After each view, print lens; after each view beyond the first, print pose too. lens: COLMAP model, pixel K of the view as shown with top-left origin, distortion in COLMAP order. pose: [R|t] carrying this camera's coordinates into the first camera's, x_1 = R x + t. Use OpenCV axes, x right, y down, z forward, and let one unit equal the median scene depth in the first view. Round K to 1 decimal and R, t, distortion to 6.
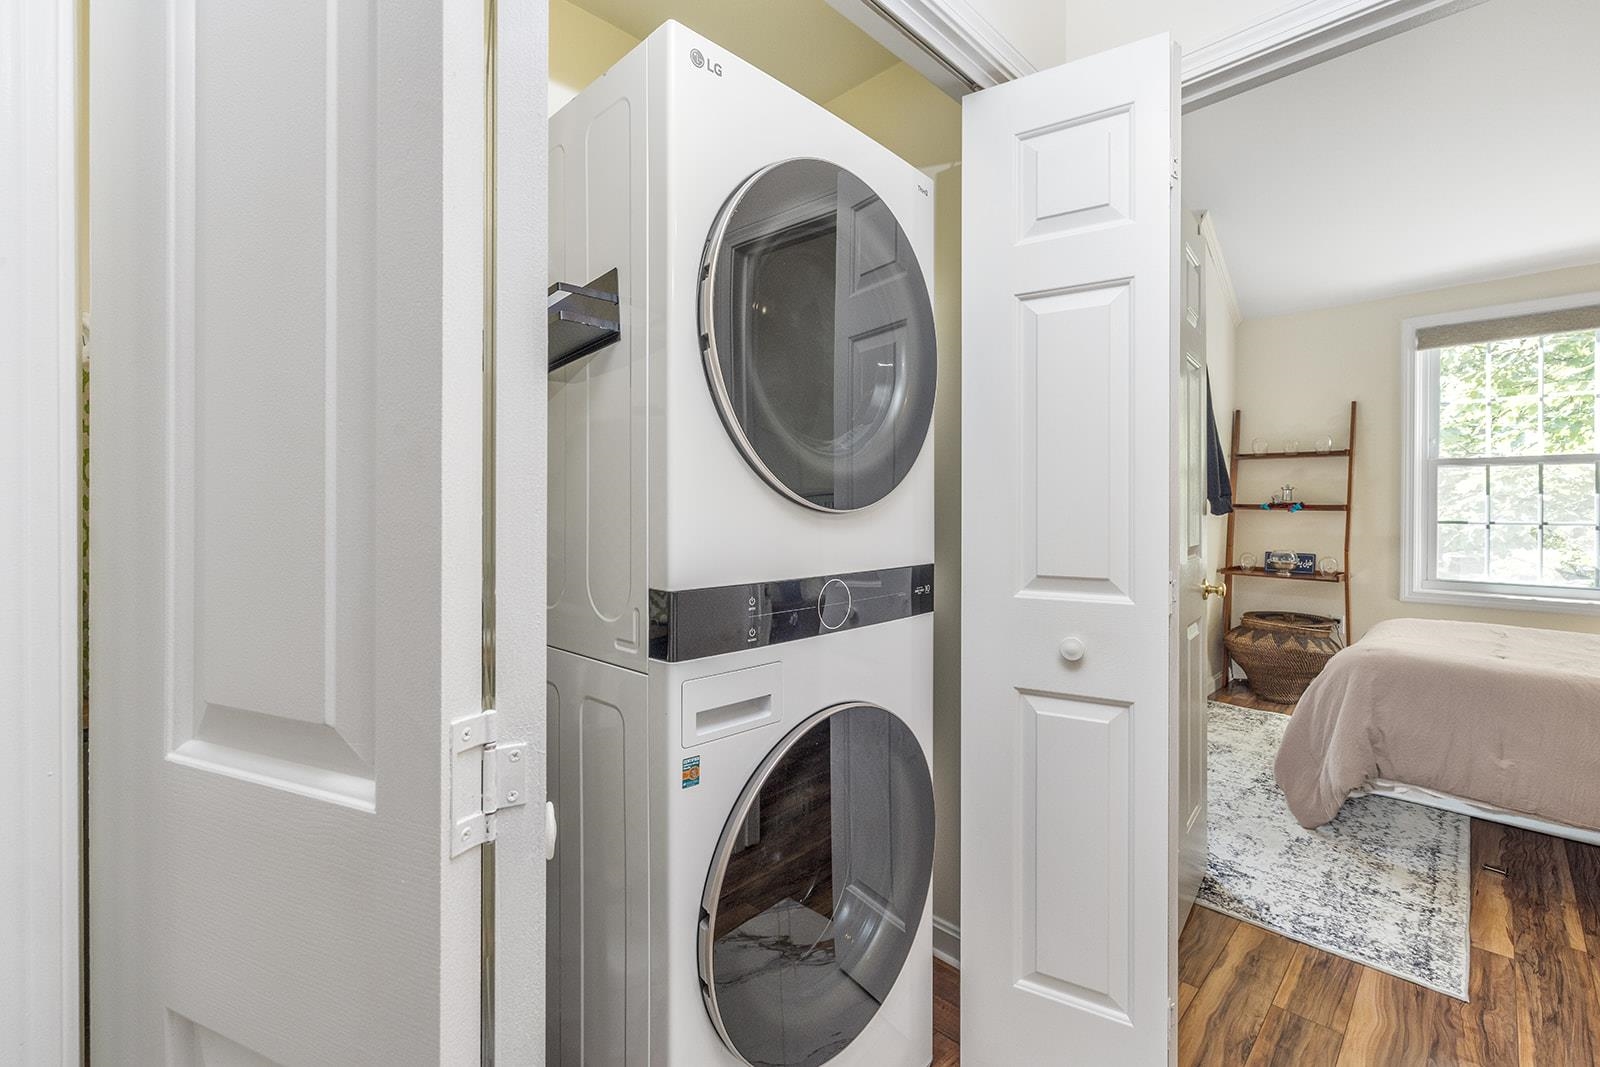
lens RADIAL K [[704.4, 0, 781.0], [0, 704.4, 513.6], [0, 0, 1]] dist [-0.000991, -0.000184]
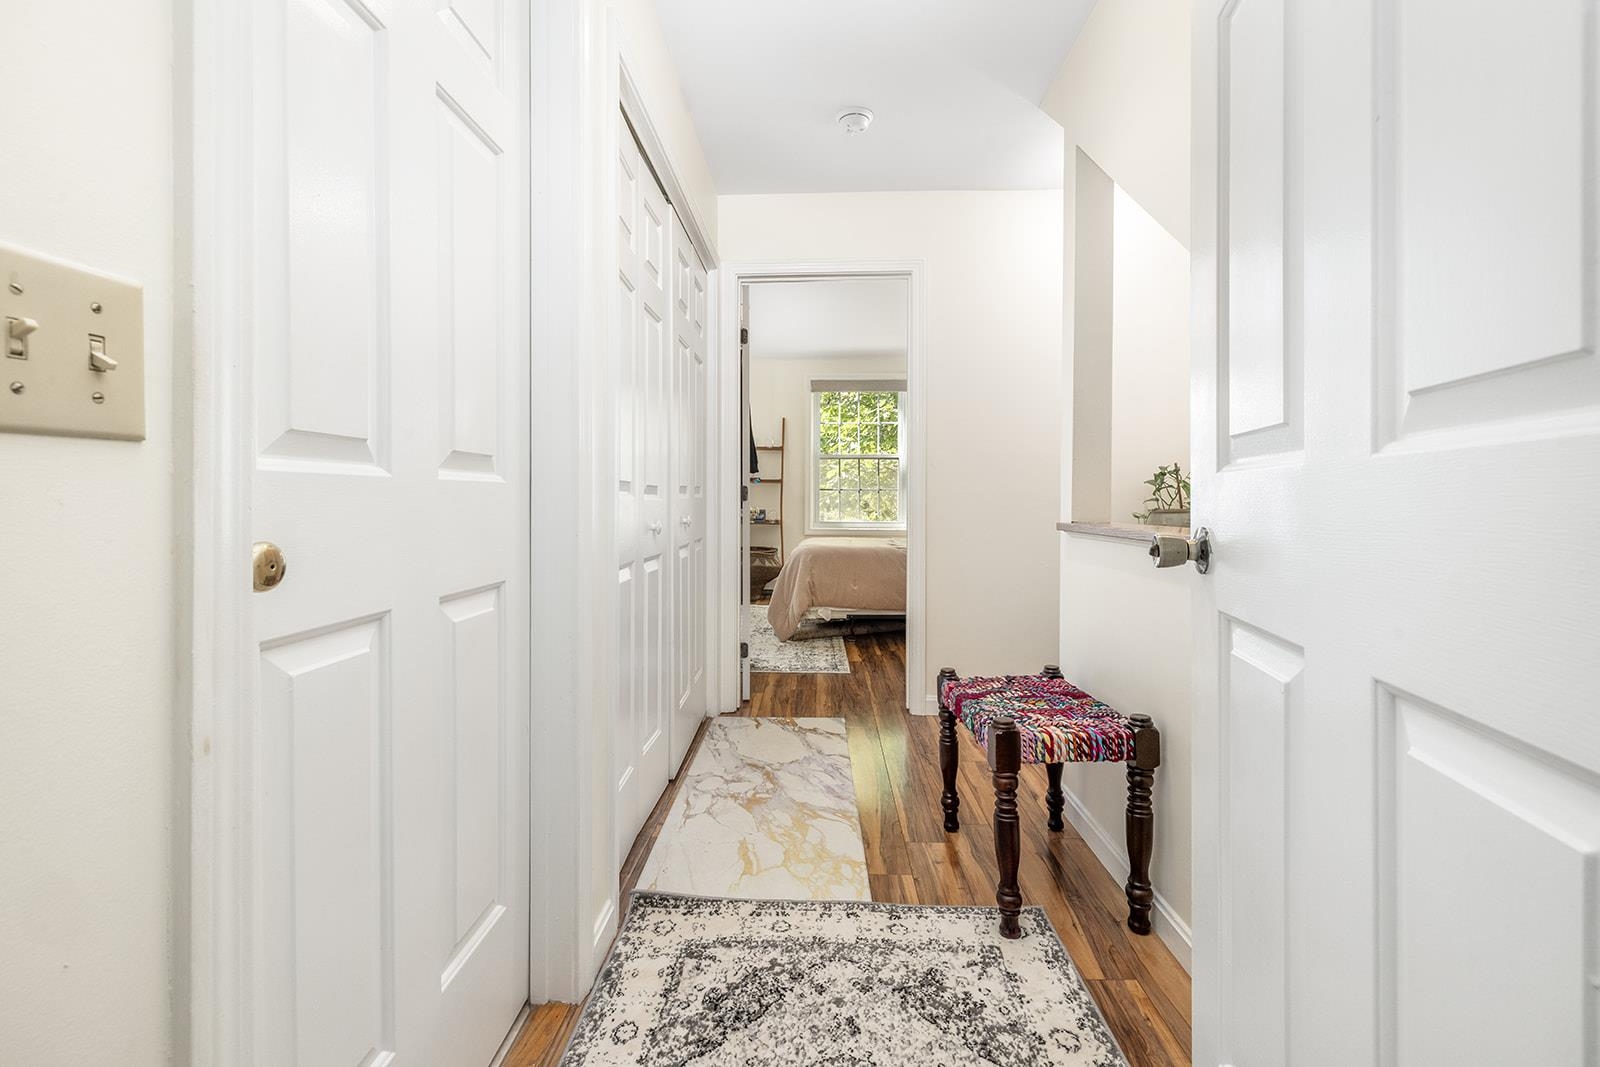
lens RADIAL K [[704.4, 0, 781.0], [0, 704.4, 513.6], [0, 0, 1]] dist [-0.000991, -0.000184]
pose [[0.742597, -0.009779, 0.669667, -0.399574], [-0.000080, 0.999892, 0.014691, 0.053702], [-0.669738, -0.010963, 0.742517, -0.309182]]
